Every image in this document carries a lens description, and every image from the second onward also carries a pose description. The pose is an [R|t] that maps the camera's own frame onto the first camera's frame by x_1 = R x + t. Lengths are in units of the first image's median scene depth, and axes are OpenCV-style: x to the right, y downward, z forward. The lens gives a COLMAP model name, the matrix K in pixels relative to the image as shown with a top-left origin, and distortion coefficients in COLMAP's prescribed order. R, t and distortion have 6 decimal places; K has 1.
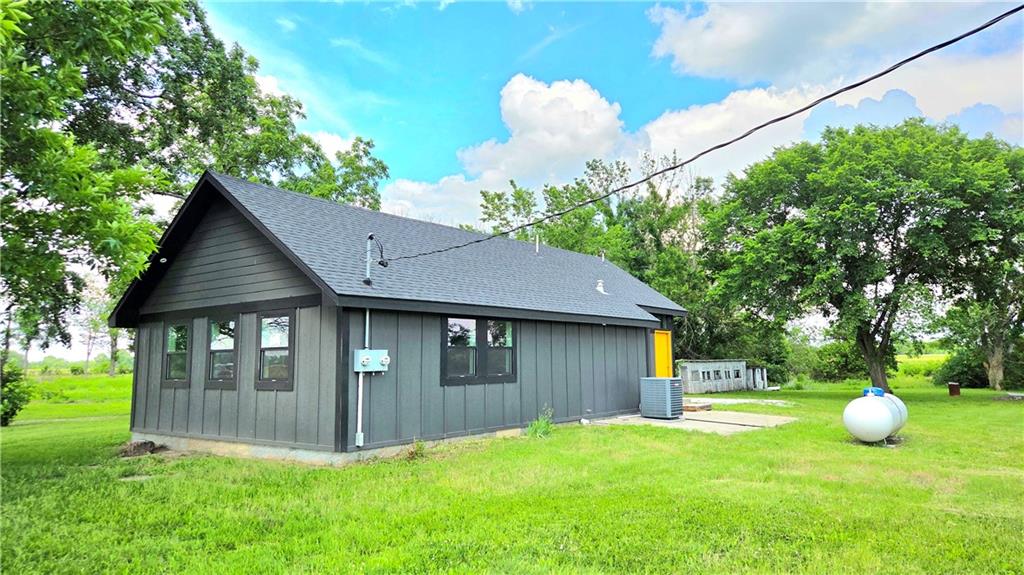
lens RADIAL K [[670.0, 0, 512.0], [0, 670.0, 287.5], [0, 0, 1]] dist [0.047156, 0.000061]
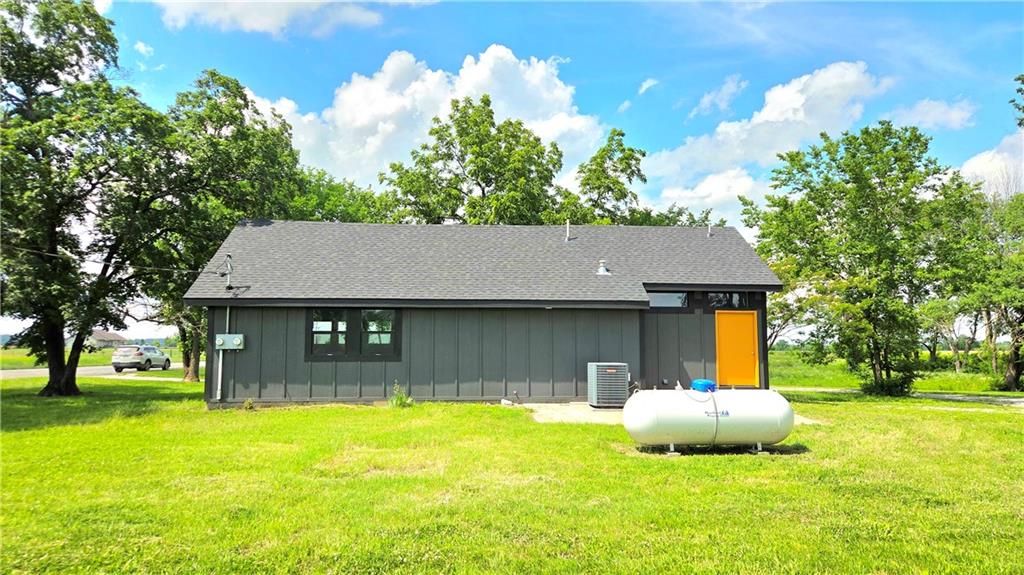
lens RADIAL K [[670.0, 0, 512.0], [0, 670.0, 287.5], [0, 0, 1]] dist [0.047156, 0.000061]
pose [[0.706551, -0.045826, -0.706177, 1.177859], [0.066582, 0.997779, 0.001869, 0.027953], [0.704523, -0.048339, 0.708033, 0.379638]]
